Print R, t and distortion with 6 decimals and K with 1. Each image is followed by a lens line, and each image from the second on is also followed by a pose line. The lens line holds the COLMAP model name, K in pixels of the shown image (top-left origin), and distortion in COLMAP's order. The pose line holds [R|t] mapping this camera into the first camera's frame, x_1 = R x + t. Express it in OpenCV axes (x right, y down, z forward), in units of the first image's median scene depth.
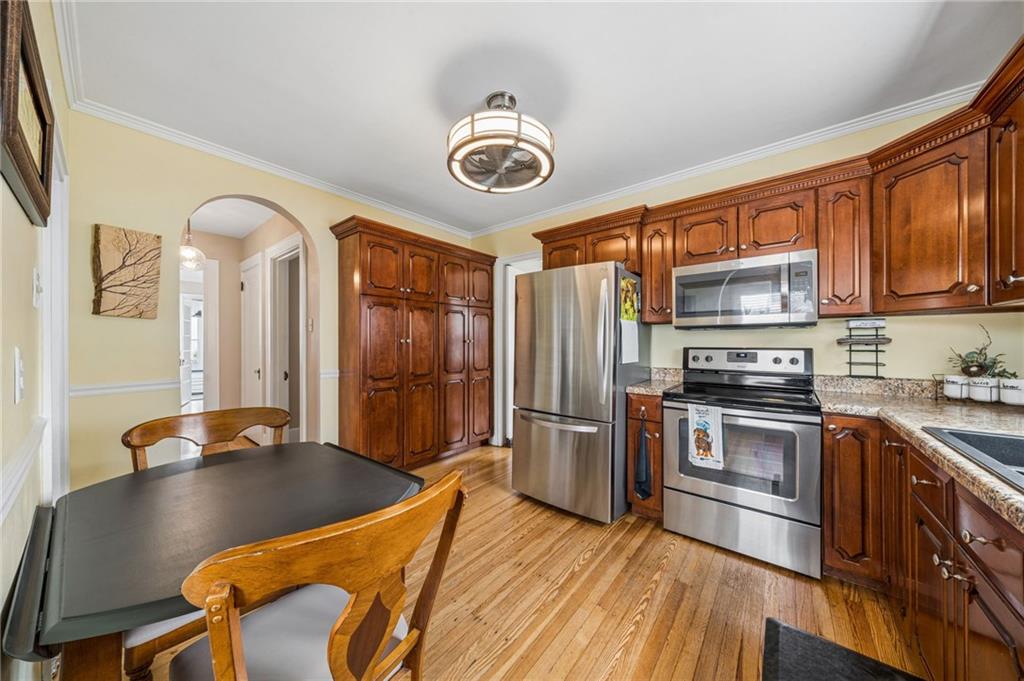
lens RADIAL K [[335.5, 0, 512.8], [0, 335.5, 342.3], [0, 0, 1]] dist [-0.001759, -0.000024]
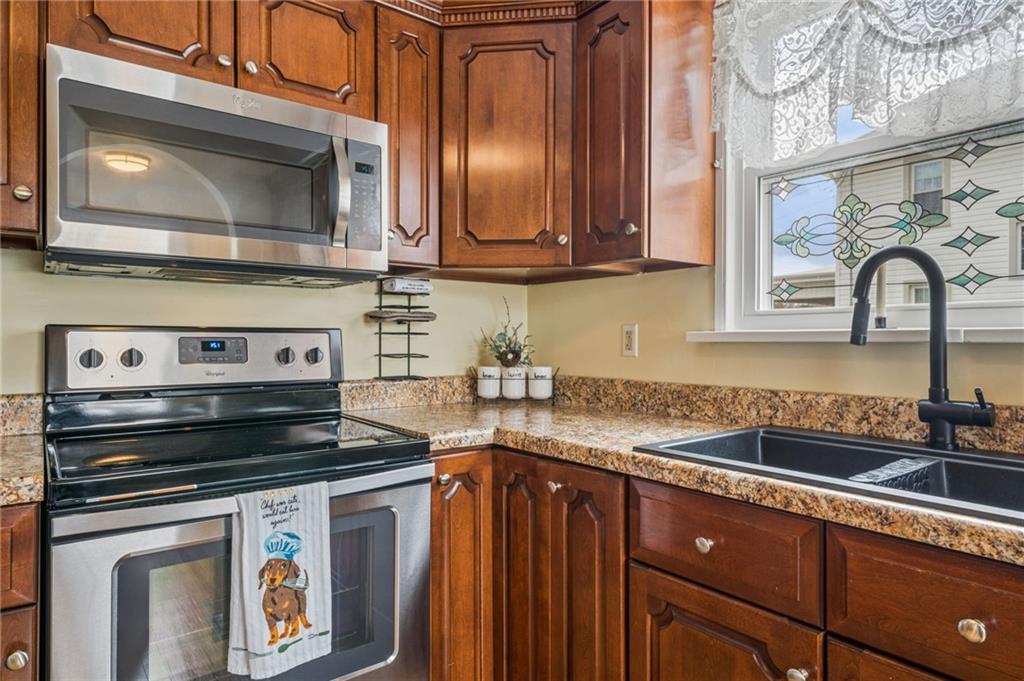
lens RADIAL K [[606.7, 0, 511.5], [0, 606.7, 336.2], [0, 0, 1]] dist [-0.004444, -0.002285]
pose [[0.218574, 0.005899, 0.975803, 0.070708], [-0.002804, 0.999981, -0.005417, 0.036460], [-0.975816, -0.001552, 0.218586, 0.594441]]
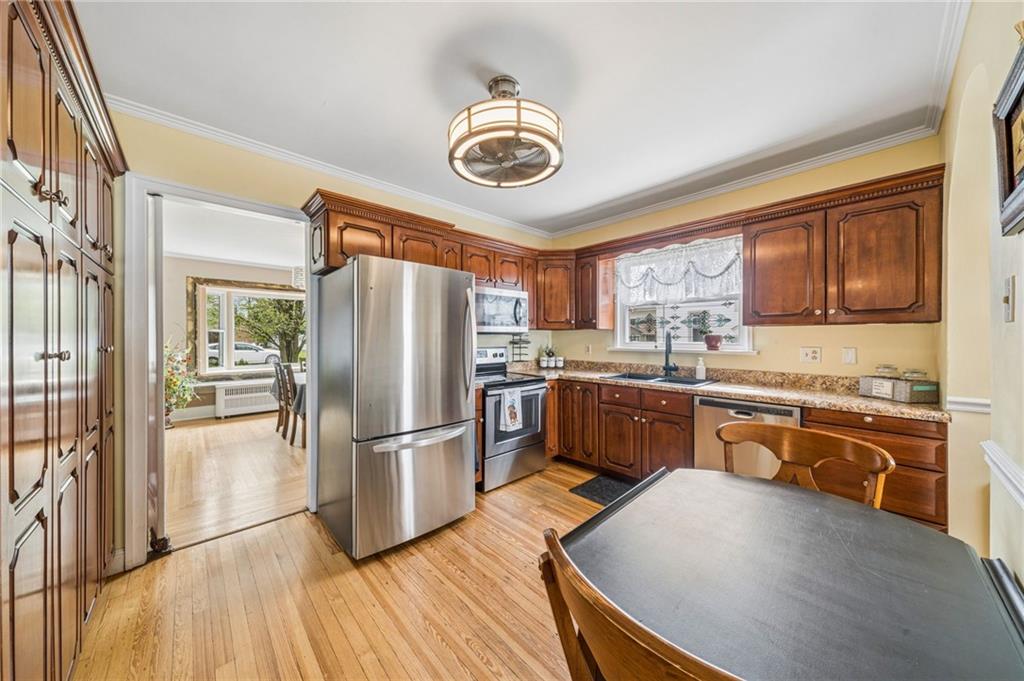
lens RADIAL K [[345.7, 0, 510.7], [0, 345.7, 338.2], [0, 0, 1]] dist [0.002343, 0.000022]
pose [[0.130264, -0.004937, 0.991467, -0.914128], [0.000519, 0.999988, 0.004912, -0.036899], [-0.991479, -0.000125, 0.130265, 0.809169]]
